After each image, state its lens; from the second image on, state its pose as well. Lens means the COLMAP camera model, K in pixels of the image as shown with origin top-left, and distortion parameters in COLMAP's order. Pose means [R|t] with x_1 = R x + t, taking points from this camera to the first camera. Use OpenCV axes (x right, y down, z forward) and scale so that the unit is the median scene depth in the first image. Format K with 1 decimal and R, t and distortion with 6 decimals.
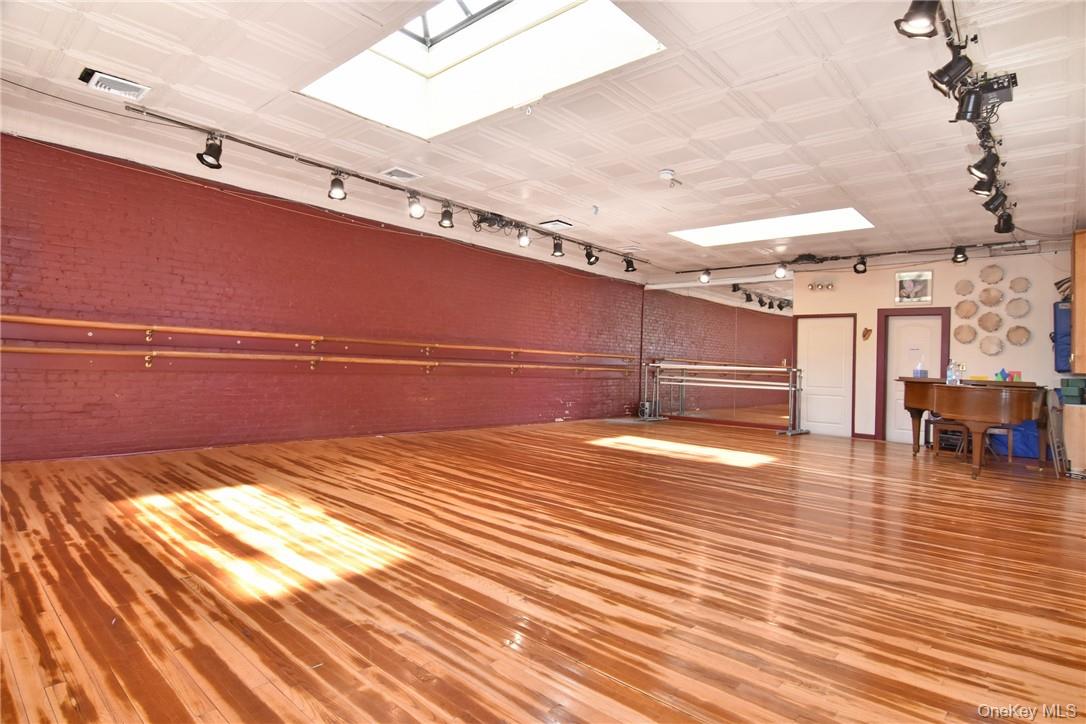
lens RADIAL K [[580.4, 0, 546.0], [0, 580.4, 366.3], [0, 0, 1]] dist [-0.013712, -0.001617]
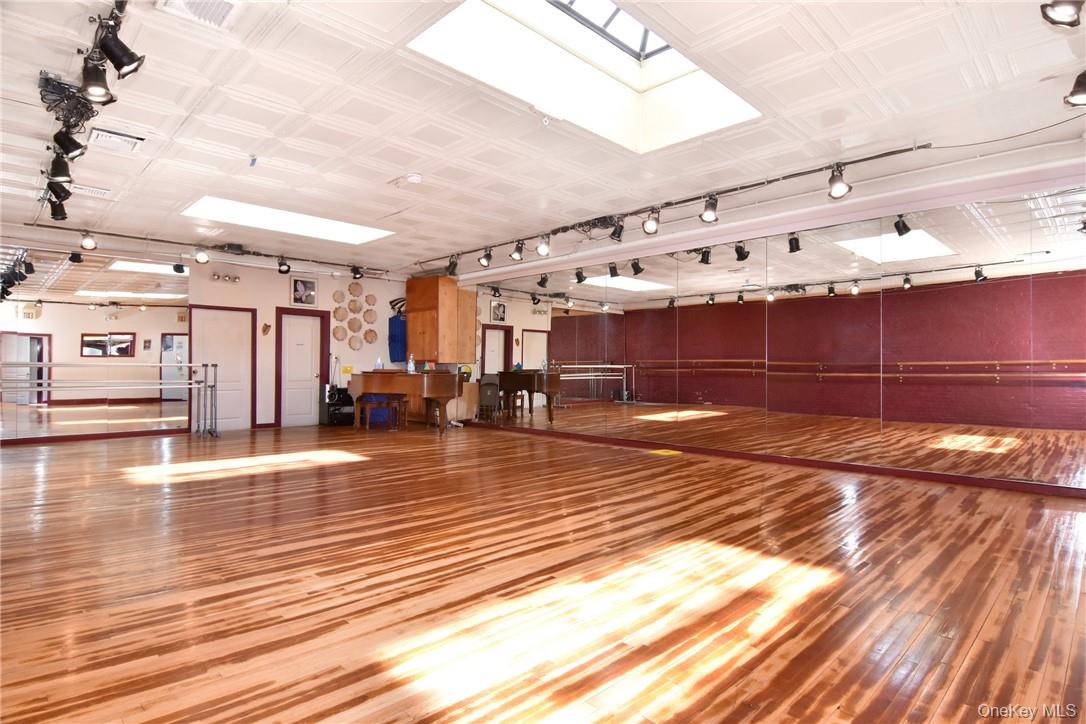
lens RADIAL K [[580.4, 0, 546.0], [0, 580.4, 366.3], [0, 0, 1]] dist [-0.013712, -0.001617]
pose [[0.047100, -0.031470, 0.998394, -1.074953], [0.000906, 0.999505, 0.031462, -0.046856], [-0.998890, -0.000577, 0.047106, 0.974468]]
